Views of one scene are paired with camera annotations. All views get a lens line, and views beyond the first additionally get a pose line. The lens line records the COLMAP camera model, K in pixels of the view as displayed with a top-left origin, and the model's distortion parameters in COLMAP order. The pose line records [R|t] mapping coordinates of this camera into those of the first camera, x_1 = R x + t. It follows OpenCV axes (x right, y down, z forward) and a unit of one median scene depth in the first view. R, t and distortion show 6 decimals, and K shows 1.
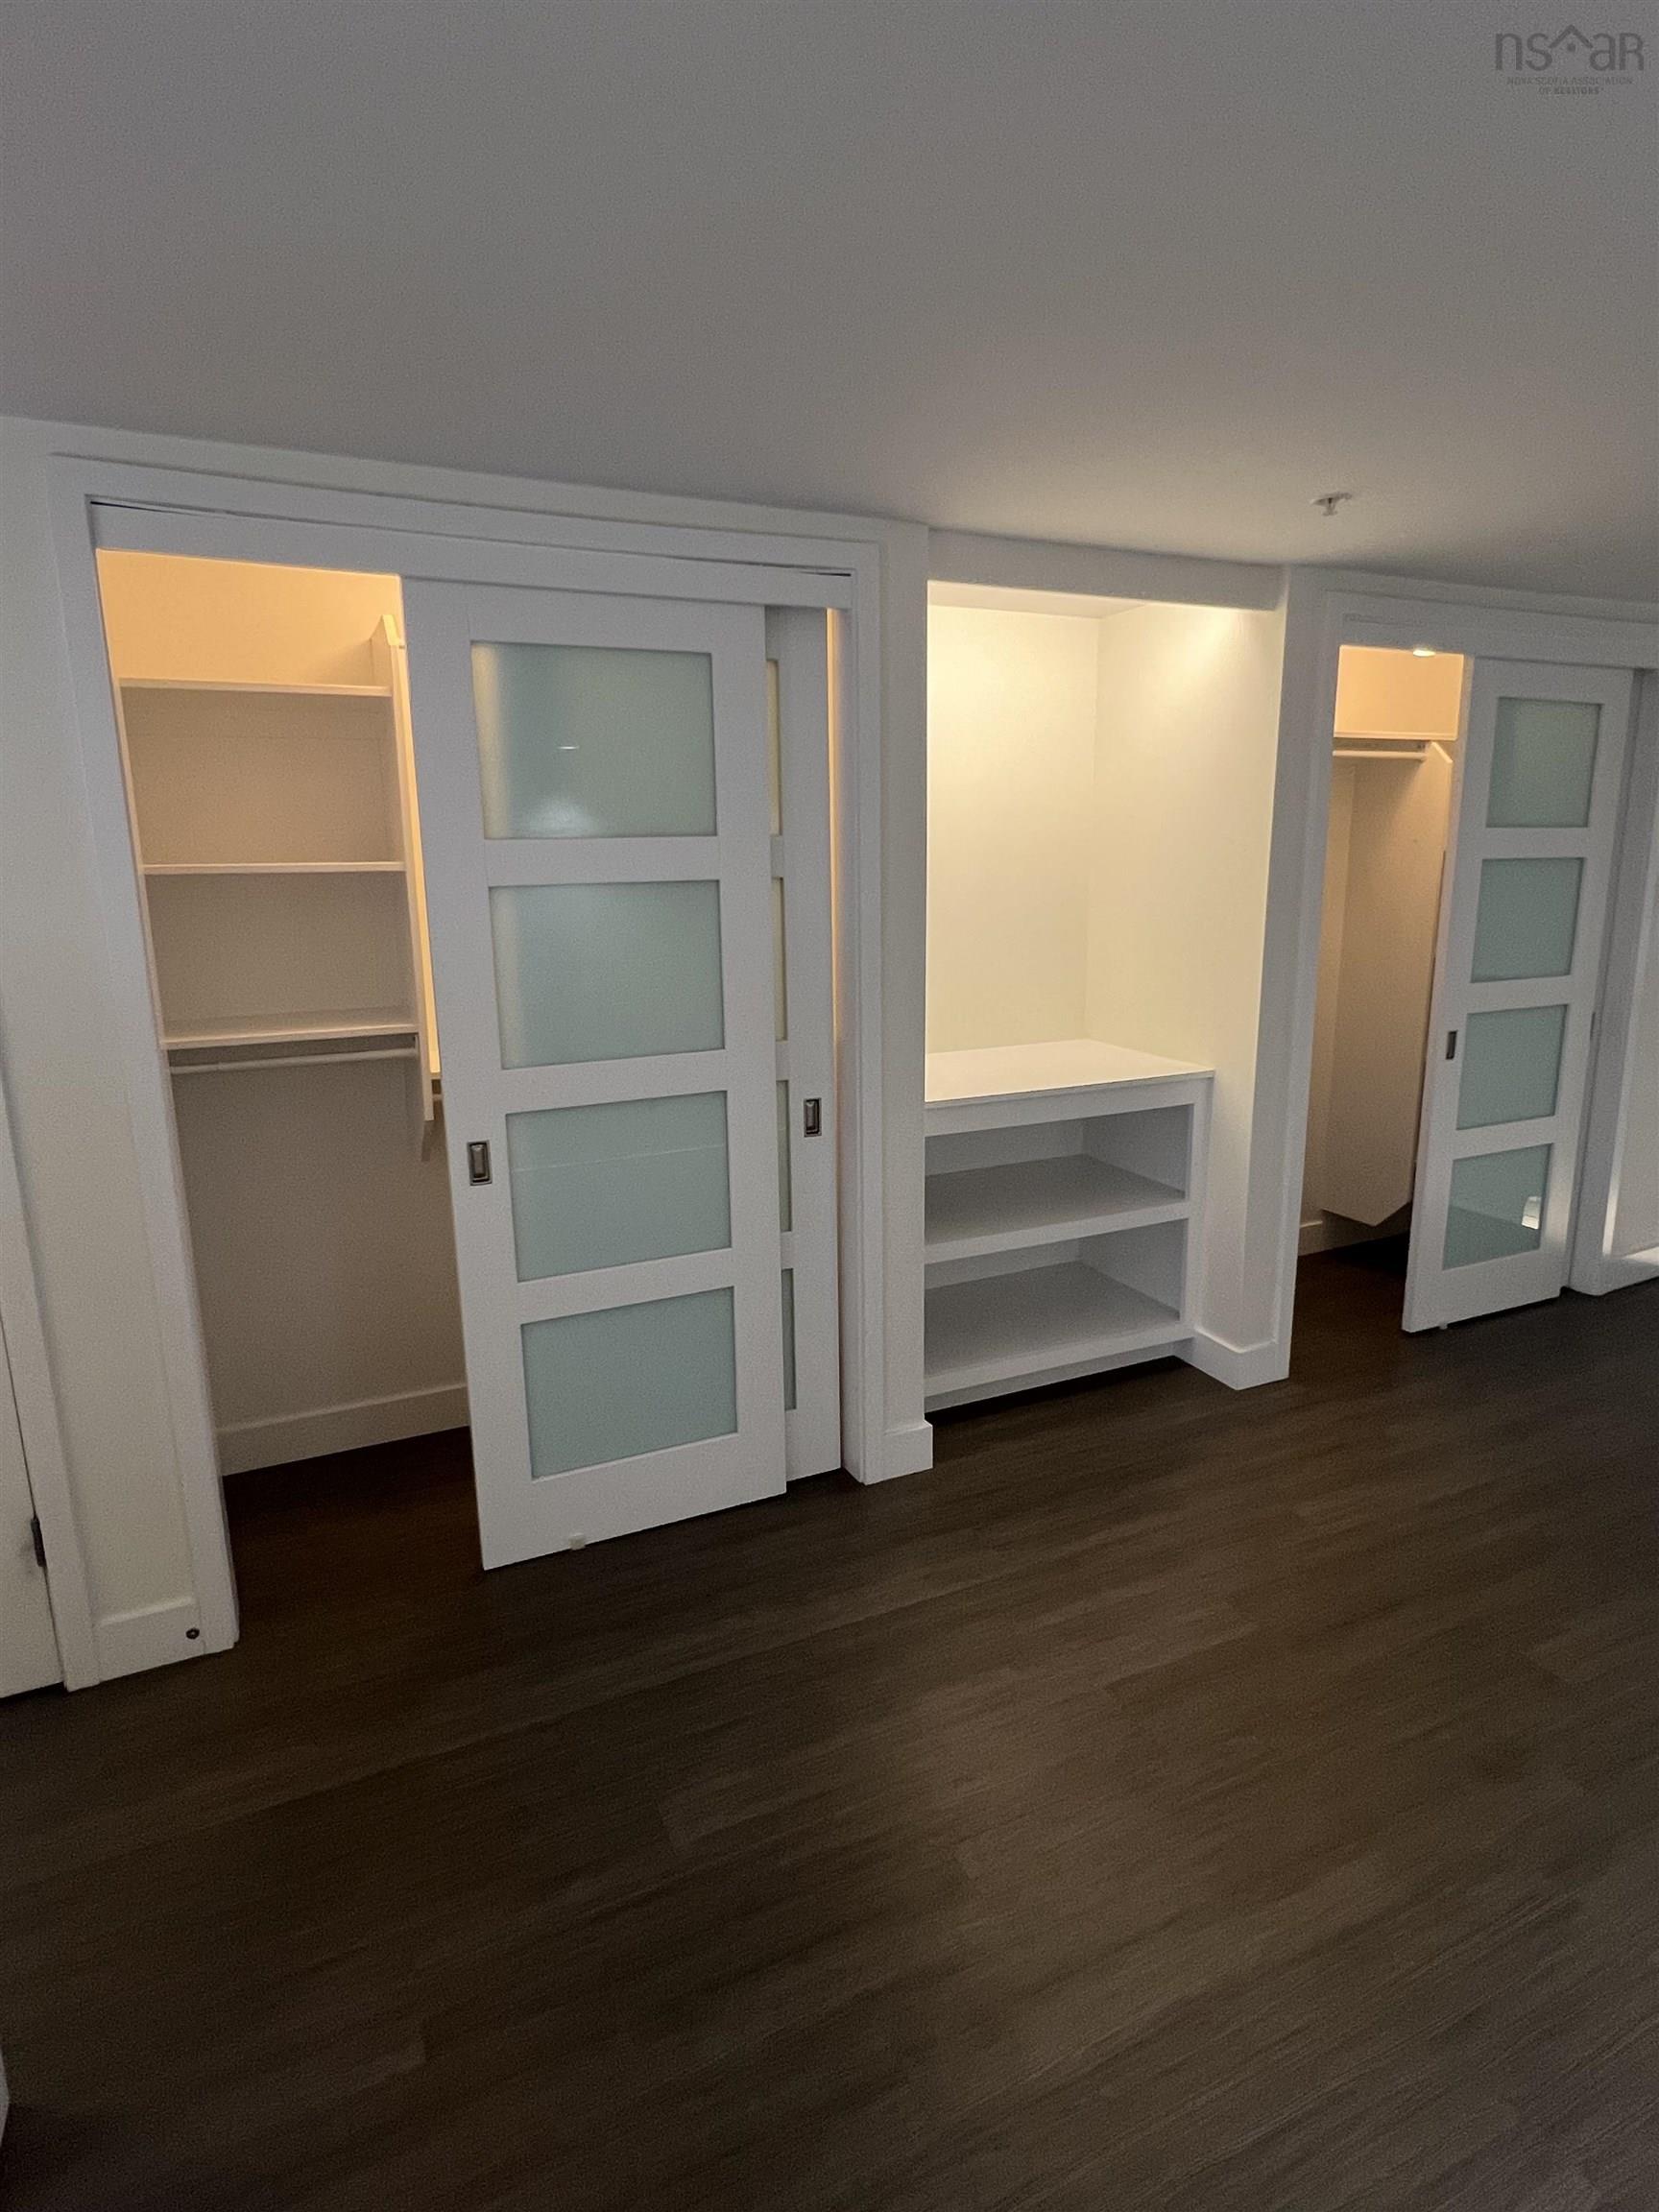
lens RADIAL K [[1165.0, 0, 816.9], [0, 1165.0, 1094.6], [0, 0, 1]] dist [0.000505, -0.000341]
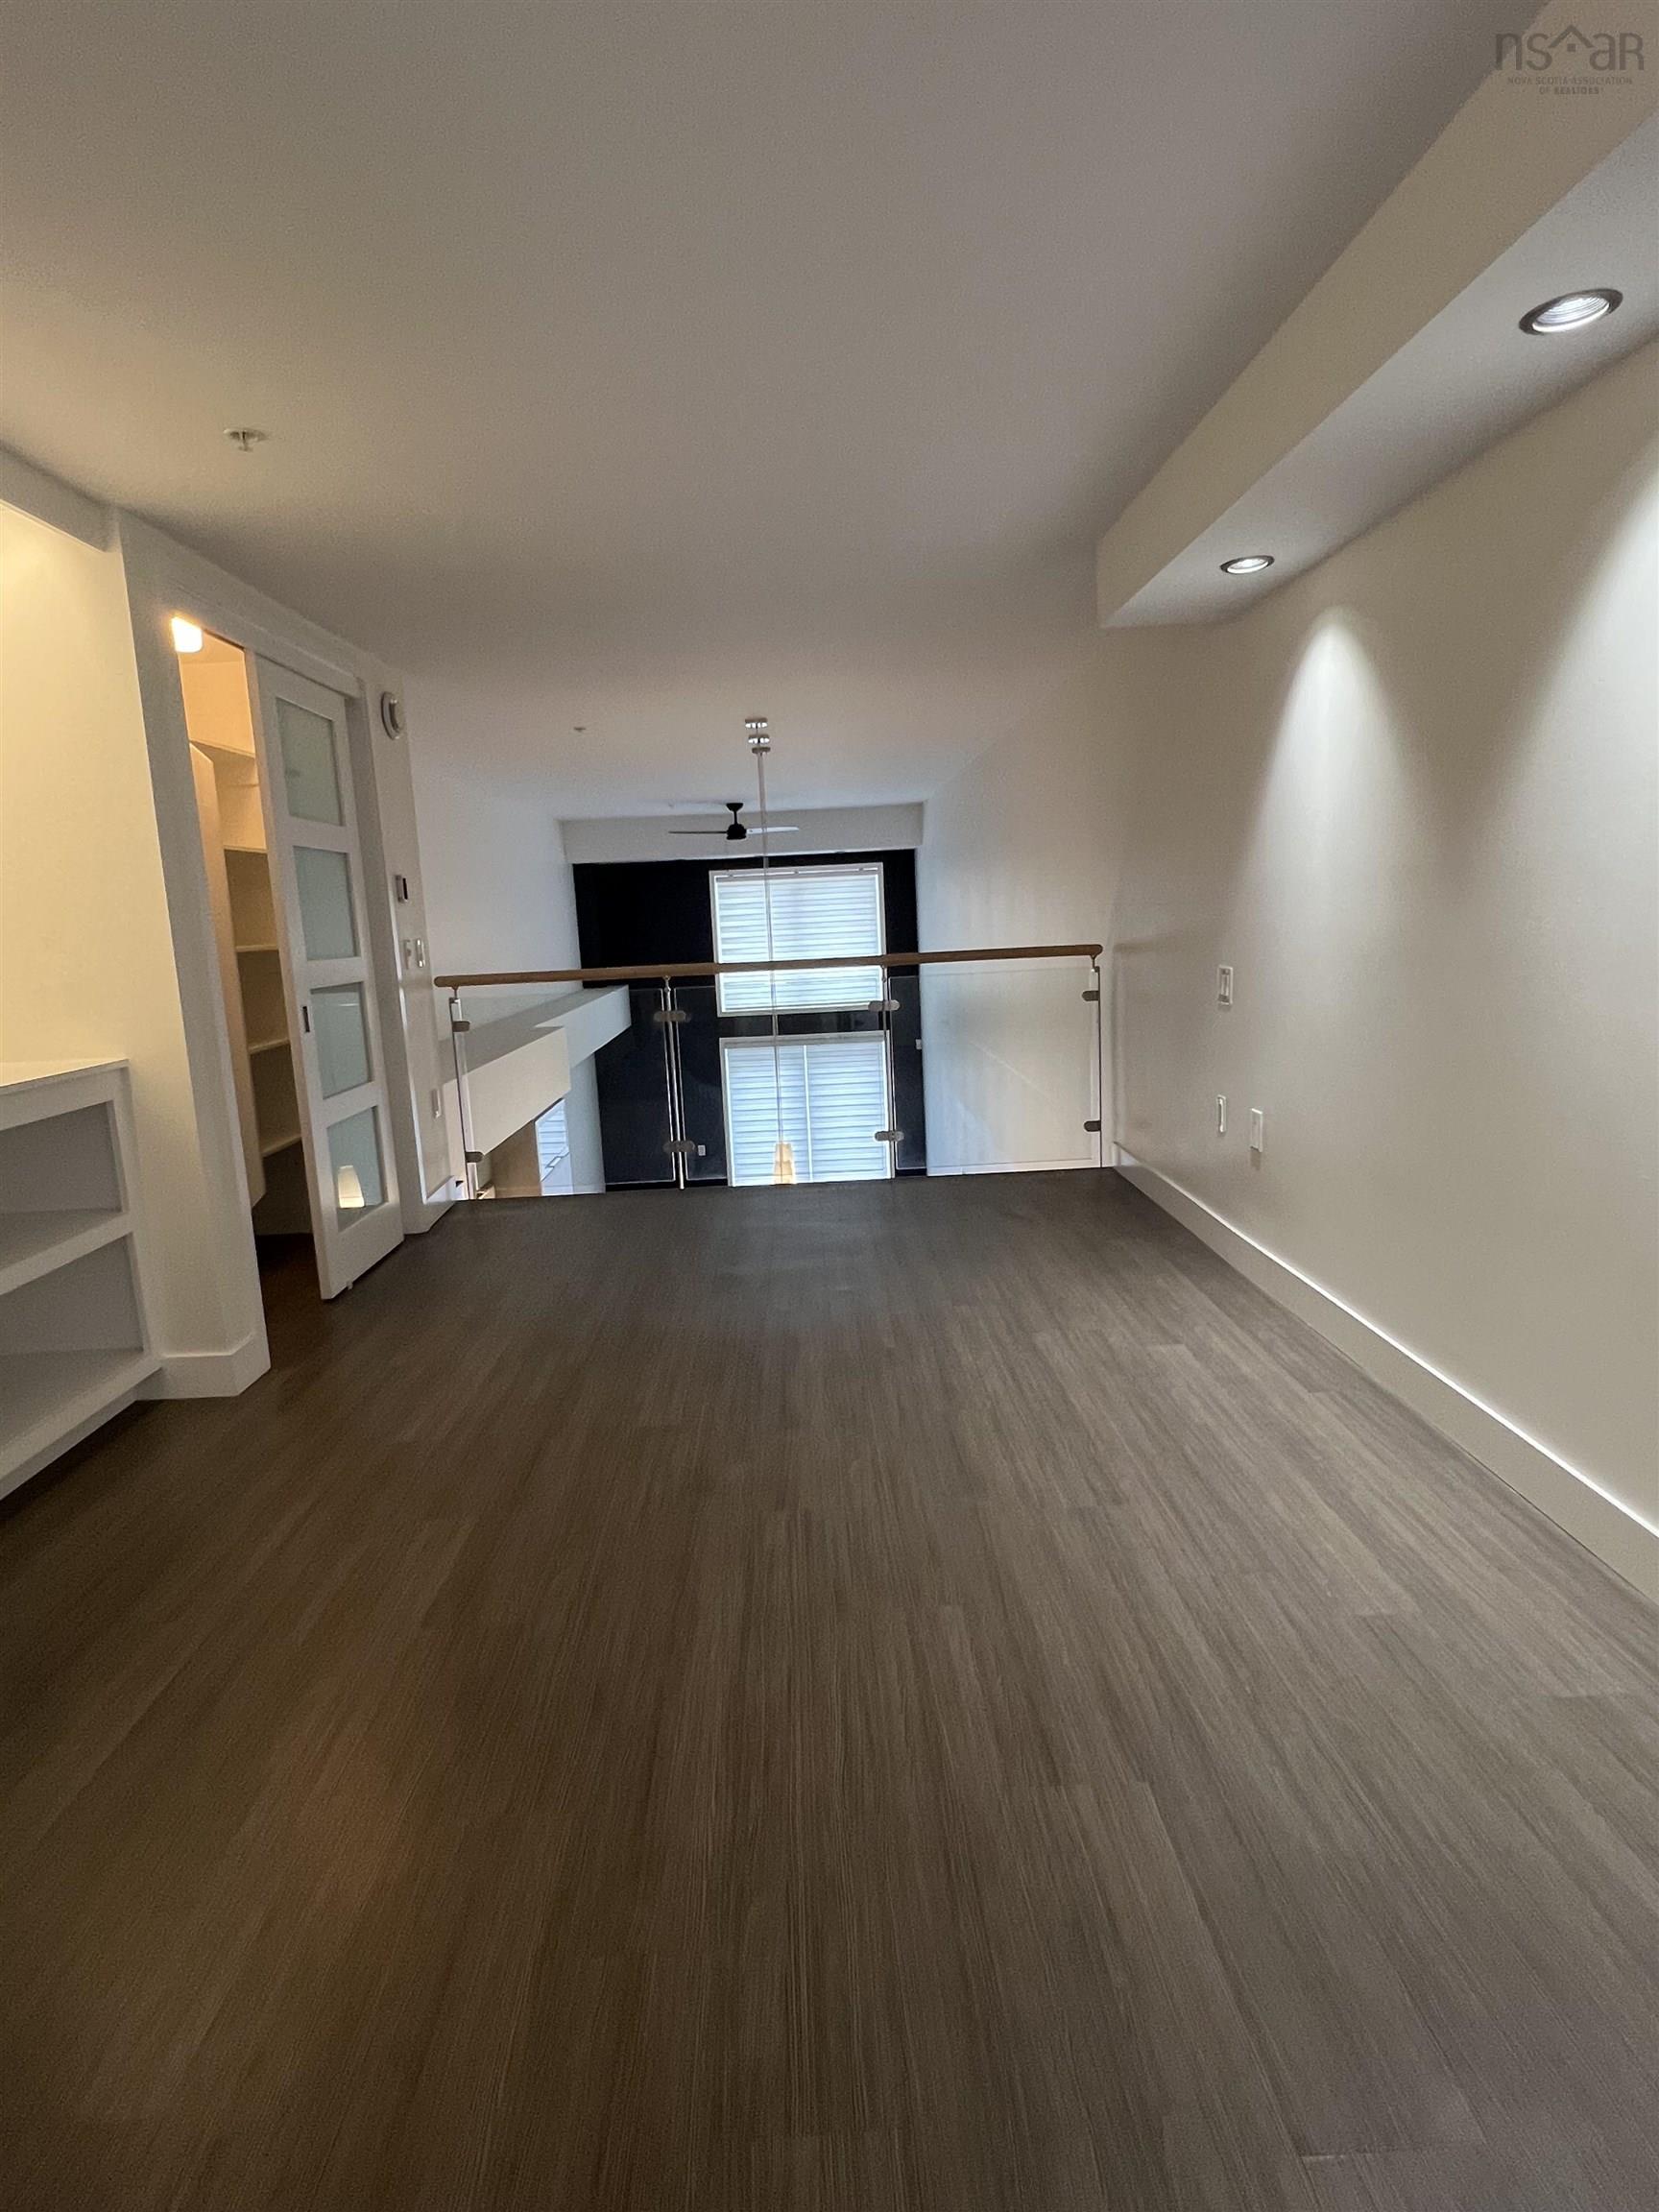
lens RADIAL K [[1165.0, 0, 816.9], [0, 1165.0, 1094.6], [0, 0, 1]] dist [0.000505, -0.000341]
pose [[0.407886, -0.146168, 0.901257, -0.247262], [0.221346, 0.973486, 0.057707, 0.070348], [-0.885796, 0.175952, 0.429425, 0.155554]]
